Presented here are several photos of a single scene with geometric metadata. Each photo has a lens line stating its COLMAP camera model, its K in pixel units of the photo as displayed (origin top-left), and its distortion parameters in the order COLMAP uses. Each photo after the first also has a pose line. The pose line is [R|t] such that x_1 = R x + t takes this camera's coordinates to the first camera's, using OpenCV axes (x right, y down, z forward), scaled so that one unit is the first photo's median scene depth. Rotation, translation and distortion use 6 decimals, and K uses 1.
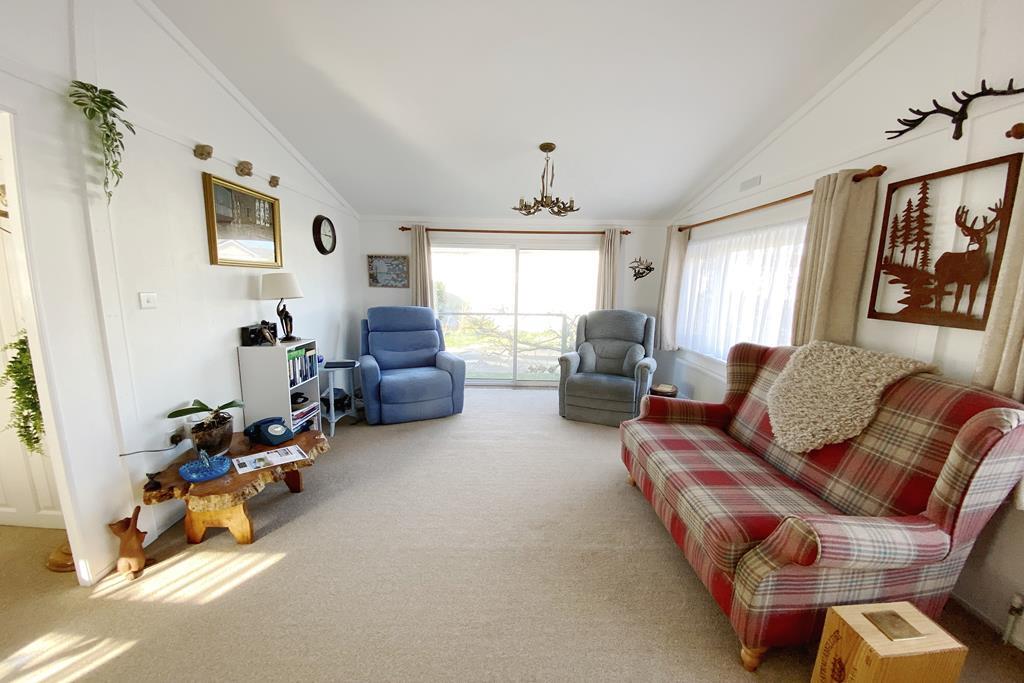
lens RADIAL K [[414.9, 0, 506.0], [0, 414.9, 347.1], [0, 0, 1]] dist [0.008959, -0.015012]
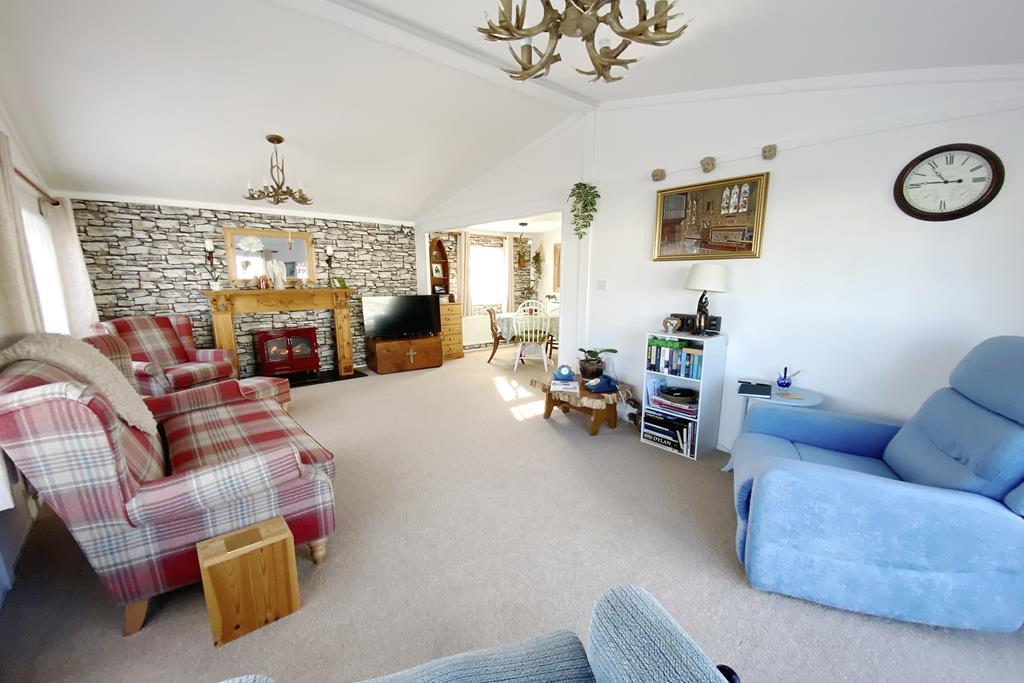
lens RADIAL K [[414.9, 0, 513.9], [0, 414.9, 359.6], [0, 0, 1]] dist [0.008959, -0.015012]
pose [[-0.759469, 0.109347, -0.641287, 0.615220], [-0.114348, 0.947986, 0.297064, -0.292175], [0.640415, 0.298940, -0.707463, 2.094903]]
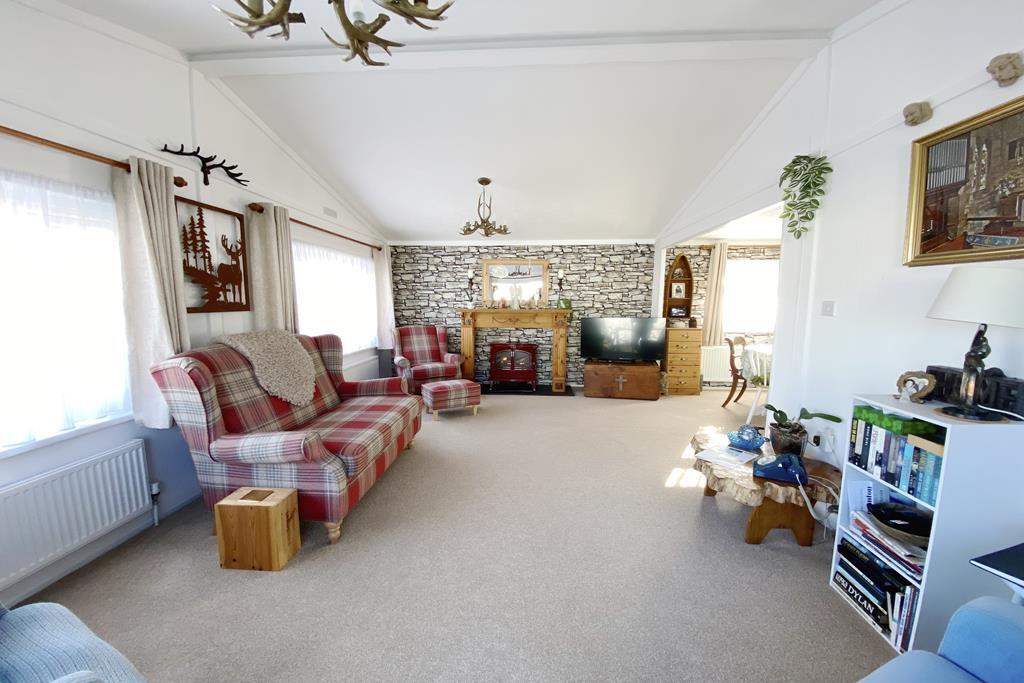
lens RADIAL K [[414.9, 0, 502.6], [0, 414.9, 350.8], [0, 0, 1]] dist [0.008959, -0.015012]
pose [[-0.996882, -0.027660, 0.073901, -0.073737], [-0.006226, 0.961203, 0.275773, -0.302236], [-0.078662, 0.274453, -0.958378, 2.140276]]
